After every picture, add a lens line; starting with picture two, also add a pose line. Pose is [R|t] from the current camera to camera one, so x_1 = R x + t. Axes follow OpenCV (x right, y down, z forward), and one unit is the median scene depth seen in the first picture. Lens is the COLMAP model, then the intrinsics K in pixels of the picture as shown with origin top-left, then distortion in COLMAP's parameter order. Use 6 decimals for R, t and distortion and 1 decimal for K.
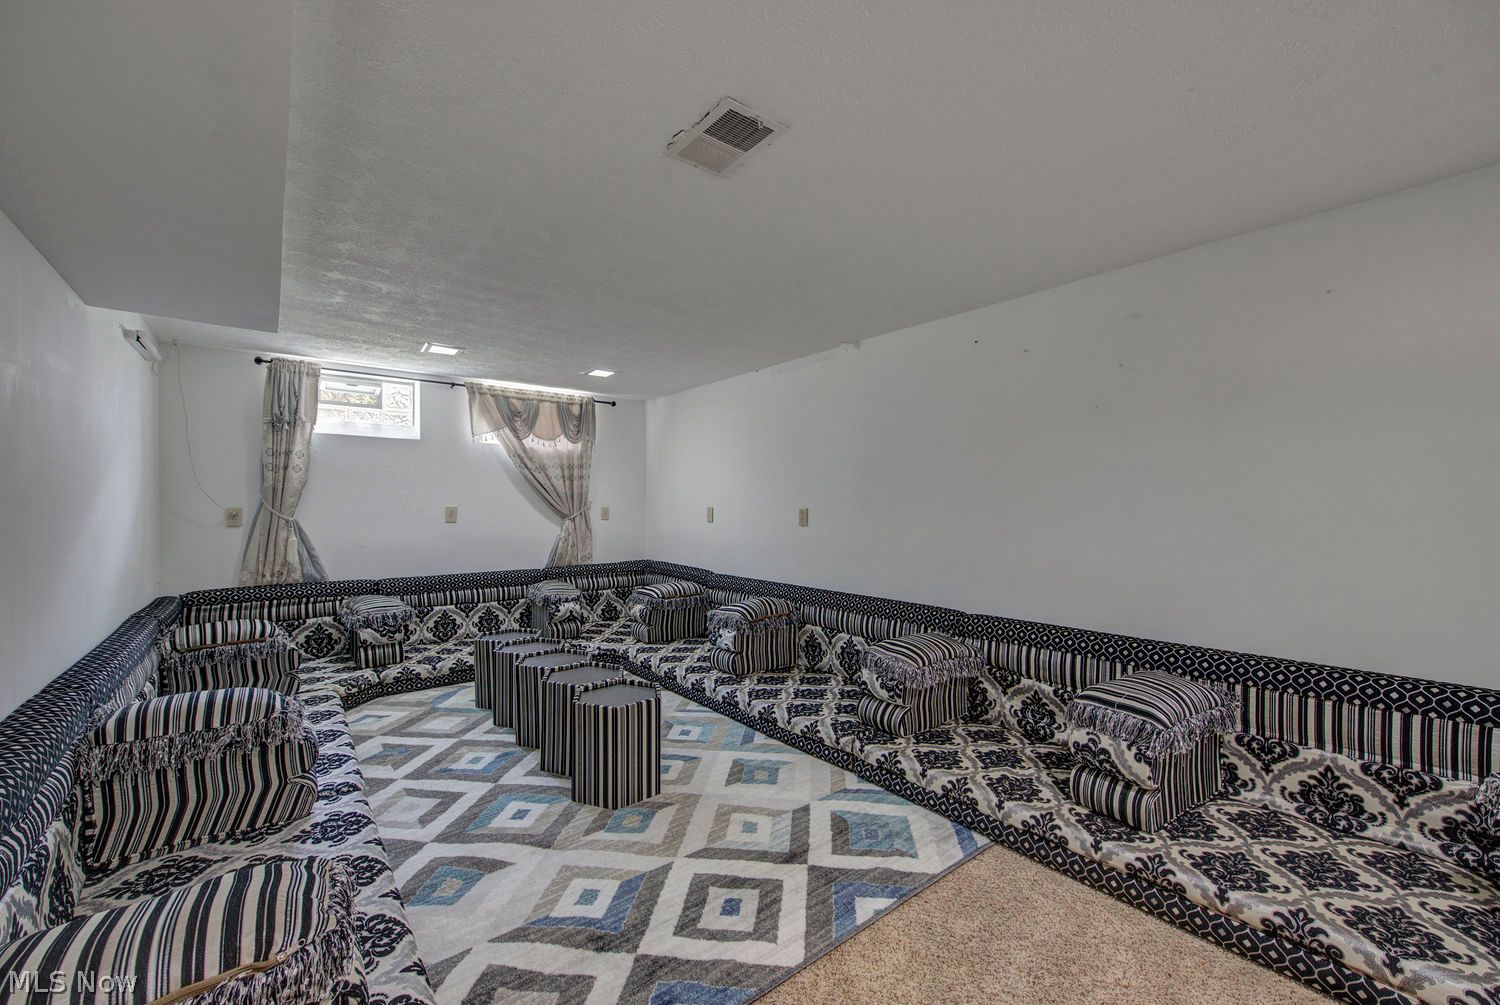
lens RADIAL K [[601.2, 0, 748.5], [0, 601.2, 509.7], [0, 0, 1]] dist [0.000008, -0.000090]
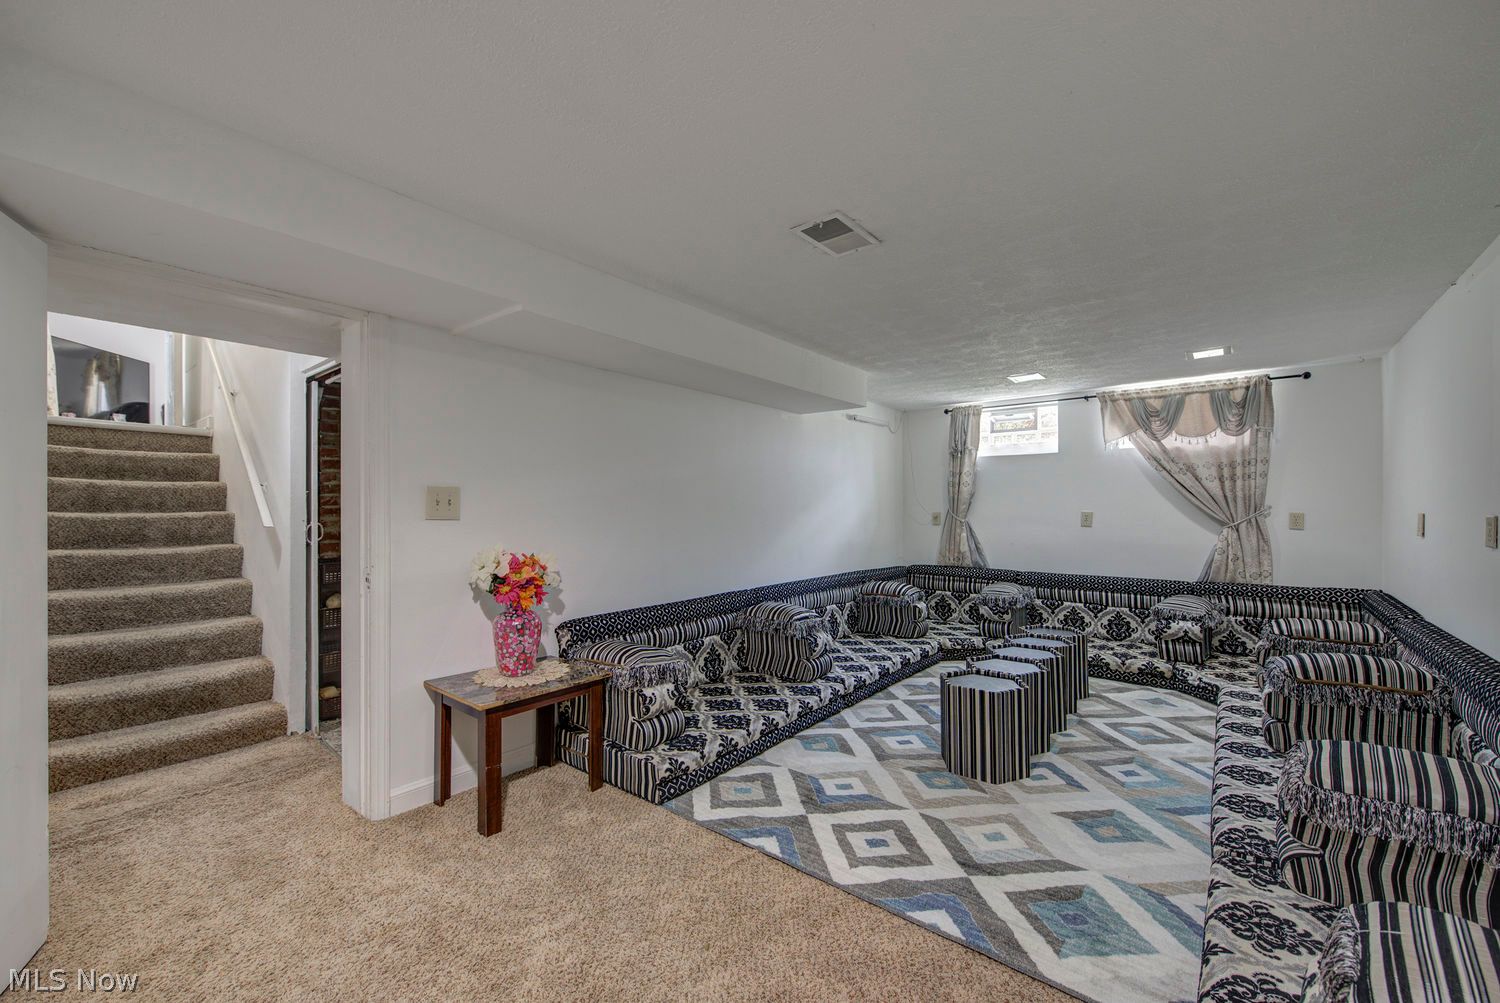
lens RADIAL K [[601.2, 0, 748.5], [0, 601.2, 508.7], [0, 0, 1]] dist [0.000008, -0.000090]
pose [[0.206229, -0.002796, -0.978500, 0.428800], [-0.006460, 0.999970, -0.004219, -0.002171], [0.978483, 0.007192, 0.206204, 0.191211]]
